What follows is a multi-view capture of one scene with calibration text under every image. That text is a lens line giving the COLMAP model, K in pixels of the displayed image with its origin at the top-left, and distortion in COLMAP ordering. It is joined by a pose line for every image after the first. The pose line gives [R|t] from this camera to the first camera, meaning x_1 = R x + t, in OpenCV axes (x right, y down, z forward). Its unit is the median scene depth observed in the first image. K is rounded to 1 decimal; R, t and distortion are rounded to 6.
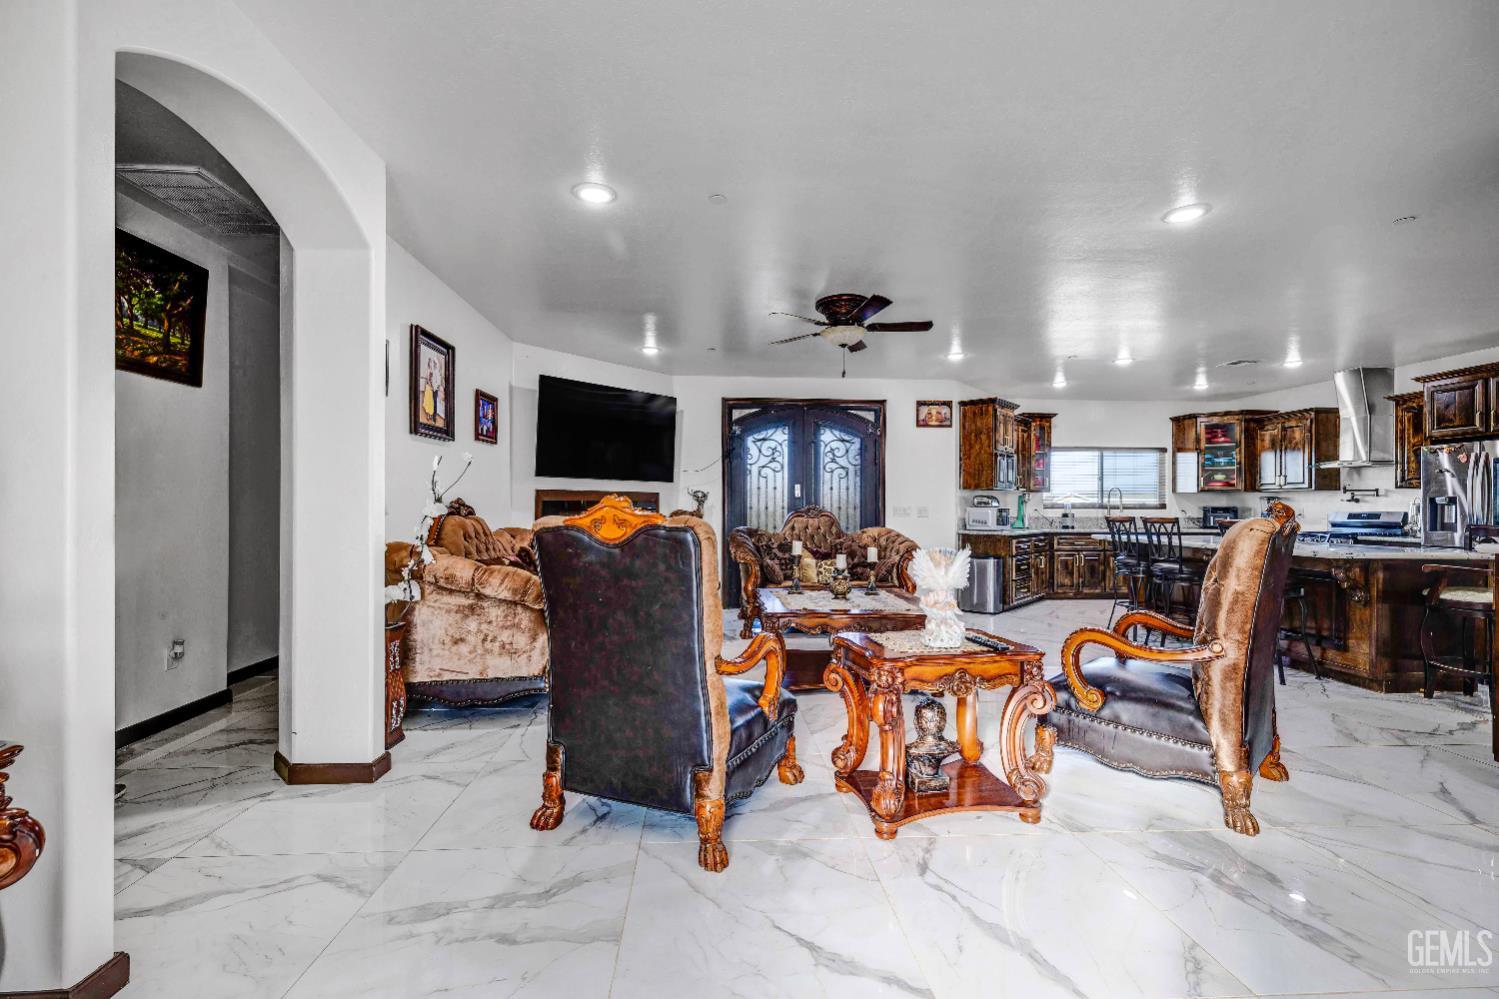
lens RADIAL K [[633.7, 0, 743.3], [0, 633.7, 503.5], [0, 0, 1]] dist [0.002448, 0.000600]
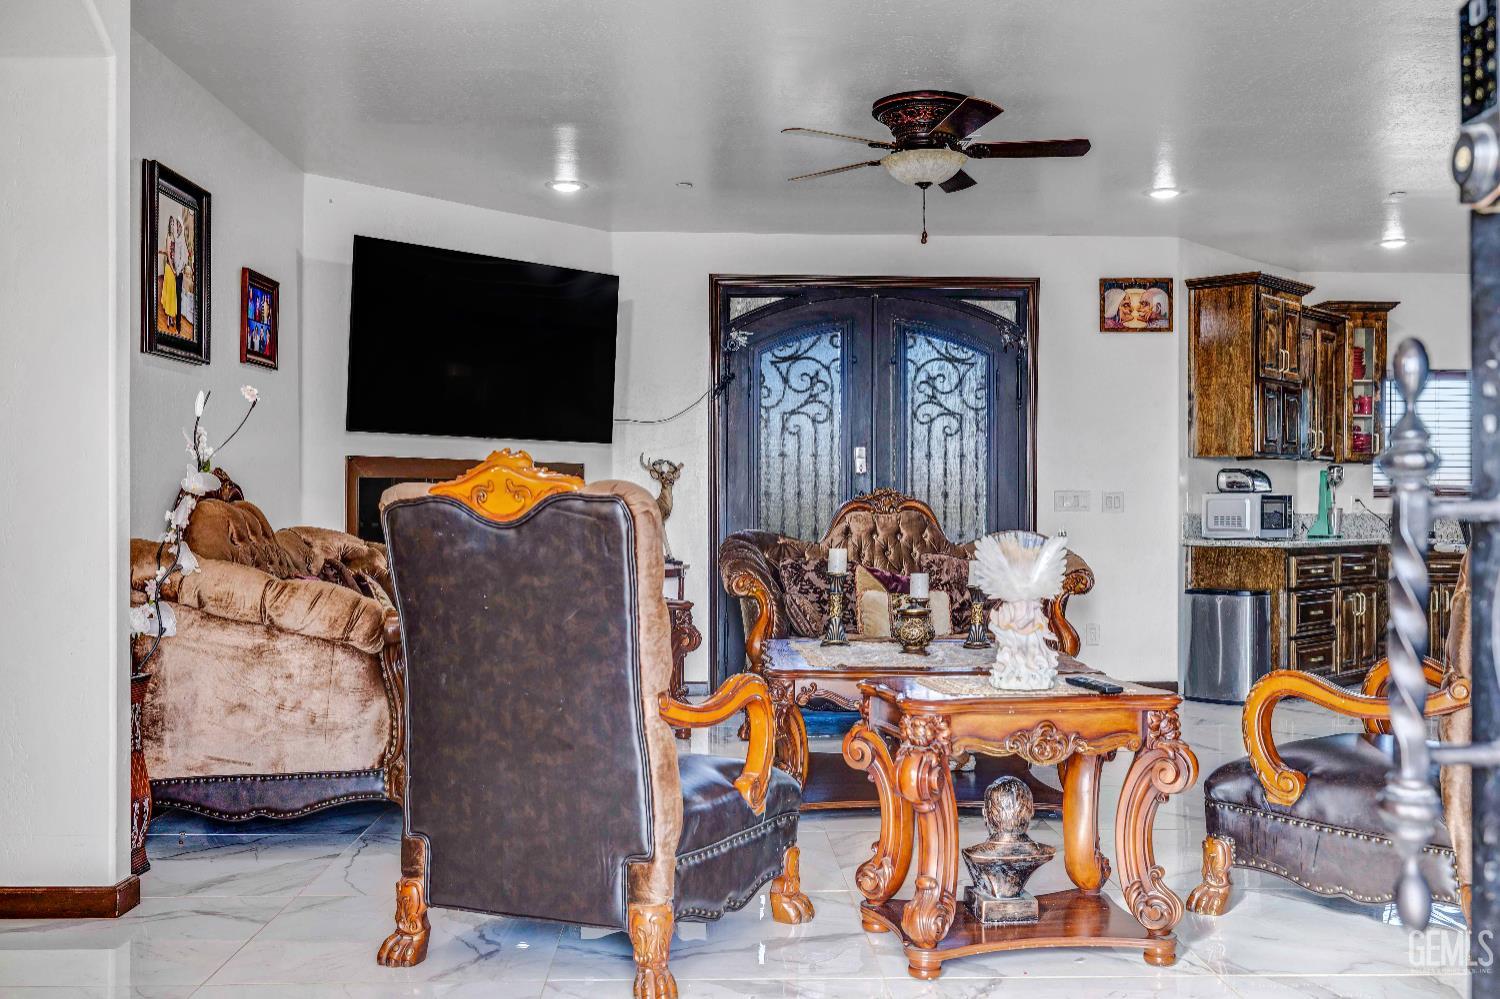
lens RADIAL K [[1473.2, 0, 763.4], [0, 1473.2, 501.1], [0, 0, 1]] dist [0.004446, 0.000000]
pose [[0.999868, -0.001230, -0.016179, 0.034272], [0.001220, 0.999999, -0.000635, 0.016211], [0.016180, 0.000615, 0.999869, -0.205382]]
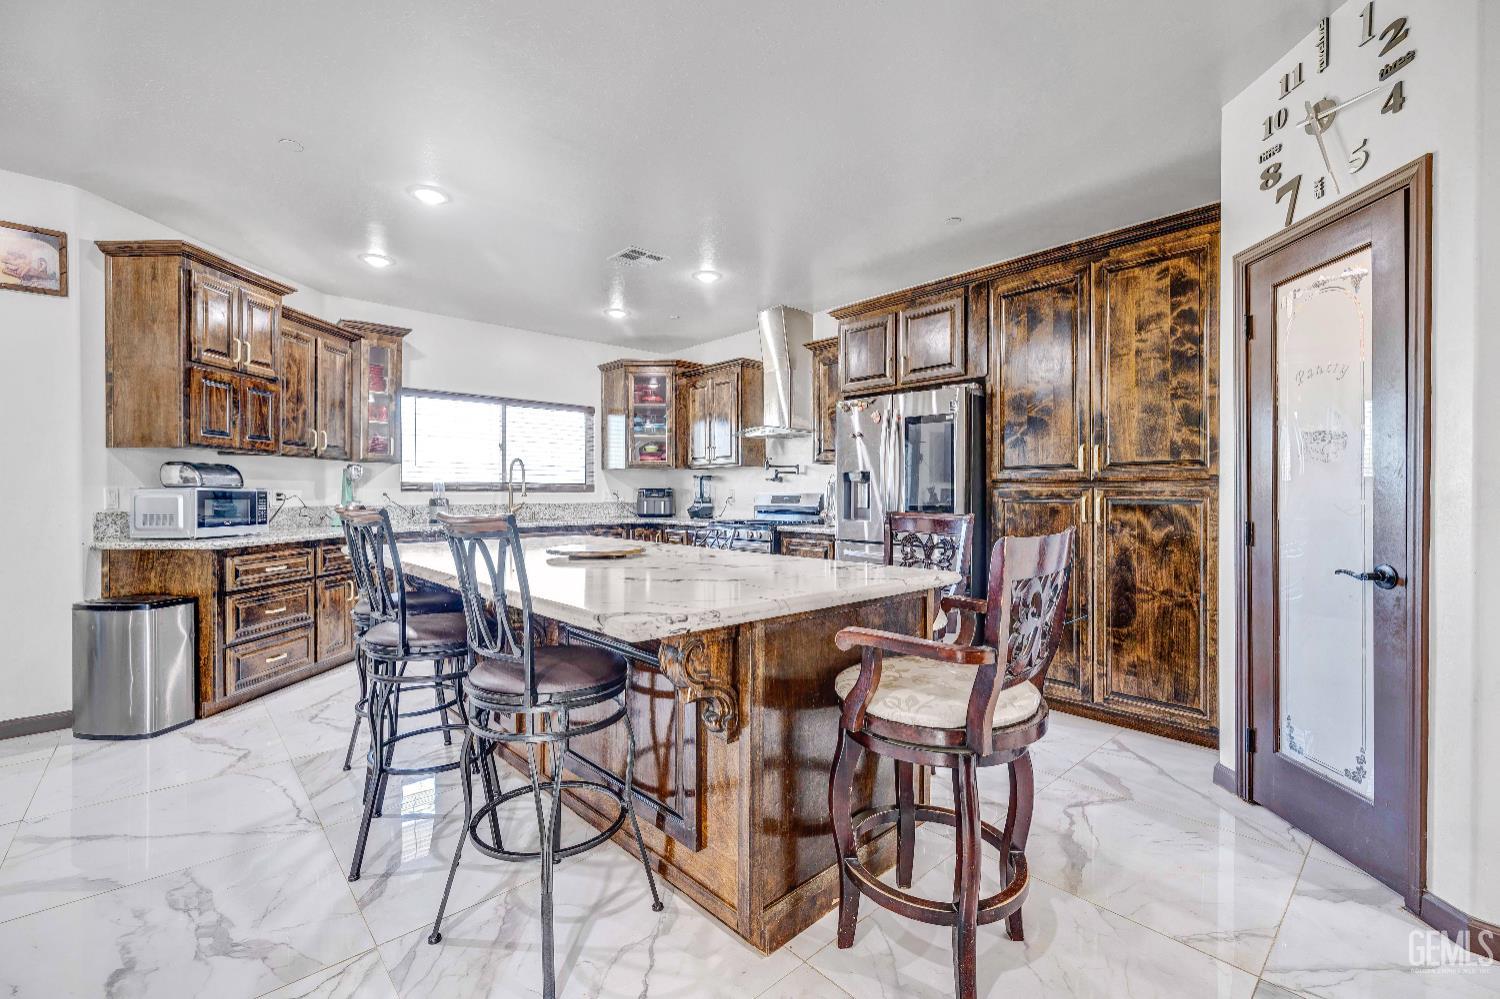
lens RADIAL K [[634.2, 0, 748.9], [0, 634.2, 499.4], [0, 0, 1]] dist [0.002448, 0.000600]
pose [[0.776988, -0.010733, 0.629424, 0.523573], [0.000516, 0.999865, 0.016412, 0.008508], [-0.629516, -0.012427, 0.776889, 0.490616]]
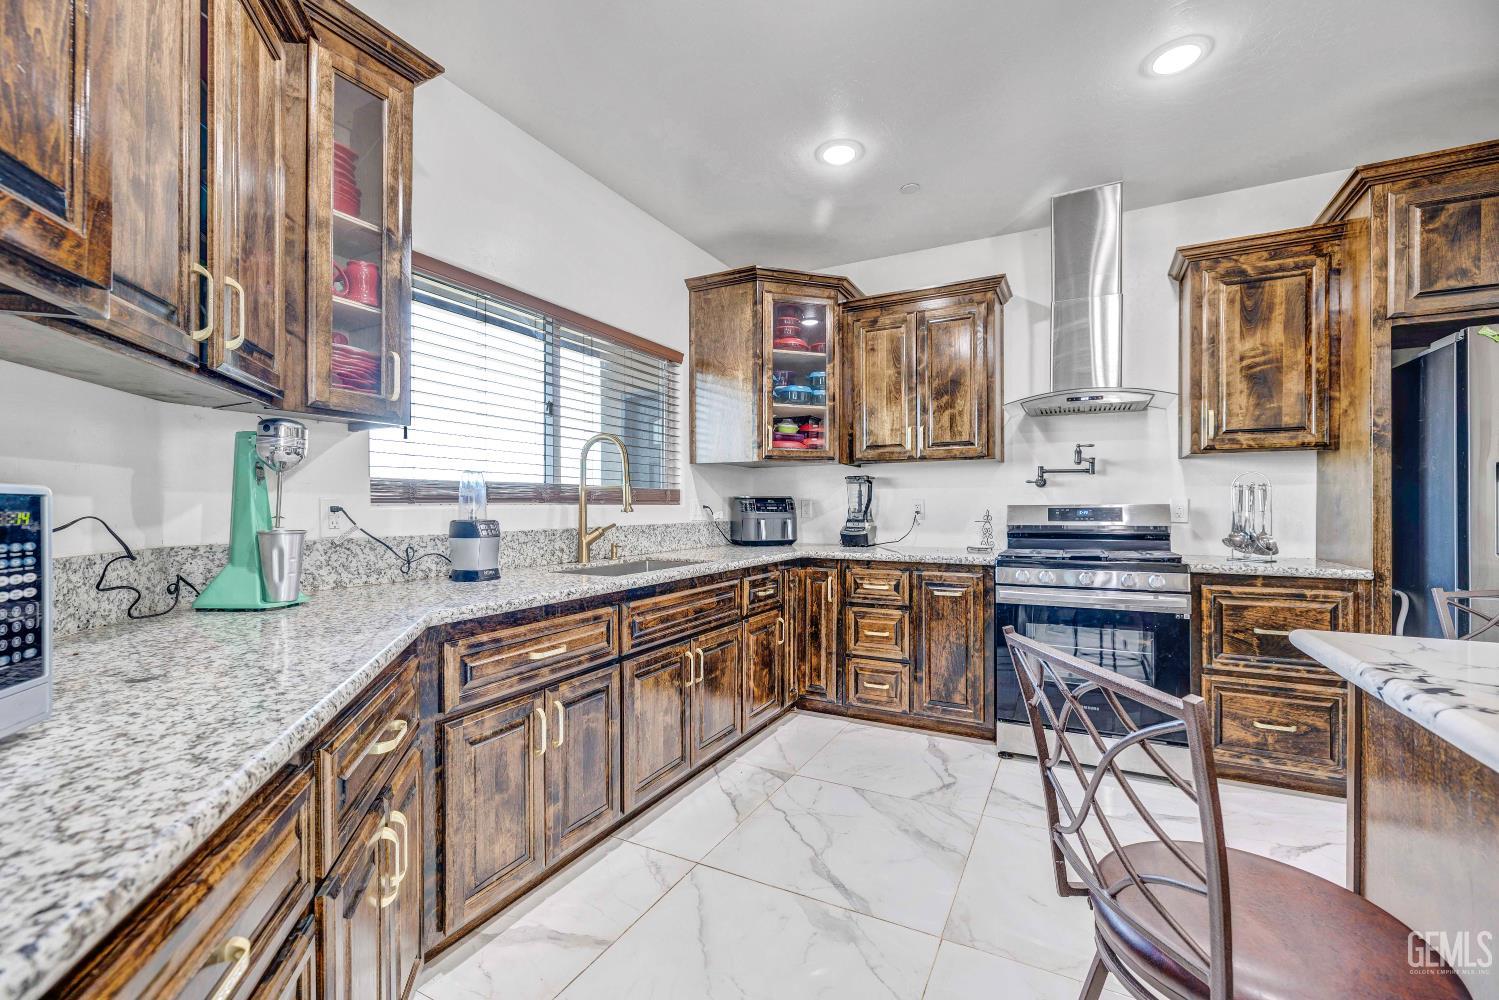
lens RADIAL K [[633.7, 0, 741.2], [0, 633.7, 507.1], [0, 0, 1]] dist [0.002448, 0.000600]
pose [[0.525808, -0.007386, 0.850571, 0.516940], [0.000612, 0.999965, 0.008305, 0.011660], [-0.850603, -0.003846, 0.525794, 1.136921]]
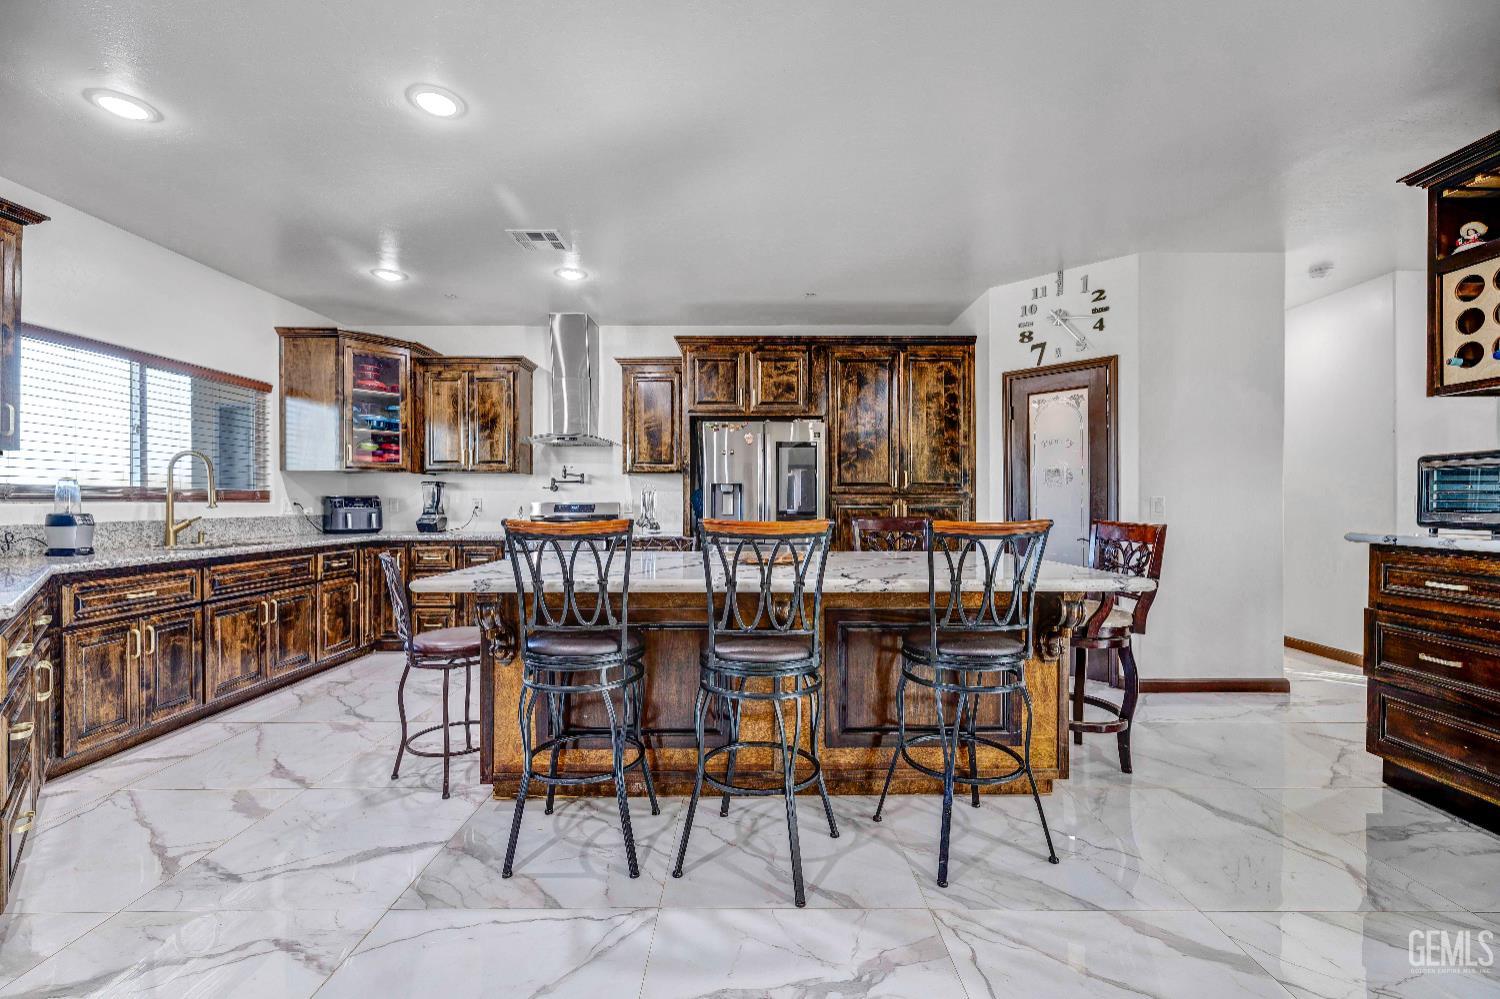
lens RADIAL K [[634.2, 0, 748.7], [0, 634.2, 502.4], [0, 0, 1]] dist [0.002448, 0.000600]
pose [[0.059226, -0.006458, 0.998224, 0.257690], [-0.003079, 0.999973, 0.006652, 0.007599], [-0.998240, -0.003468, 0.059205, 0.871870]]
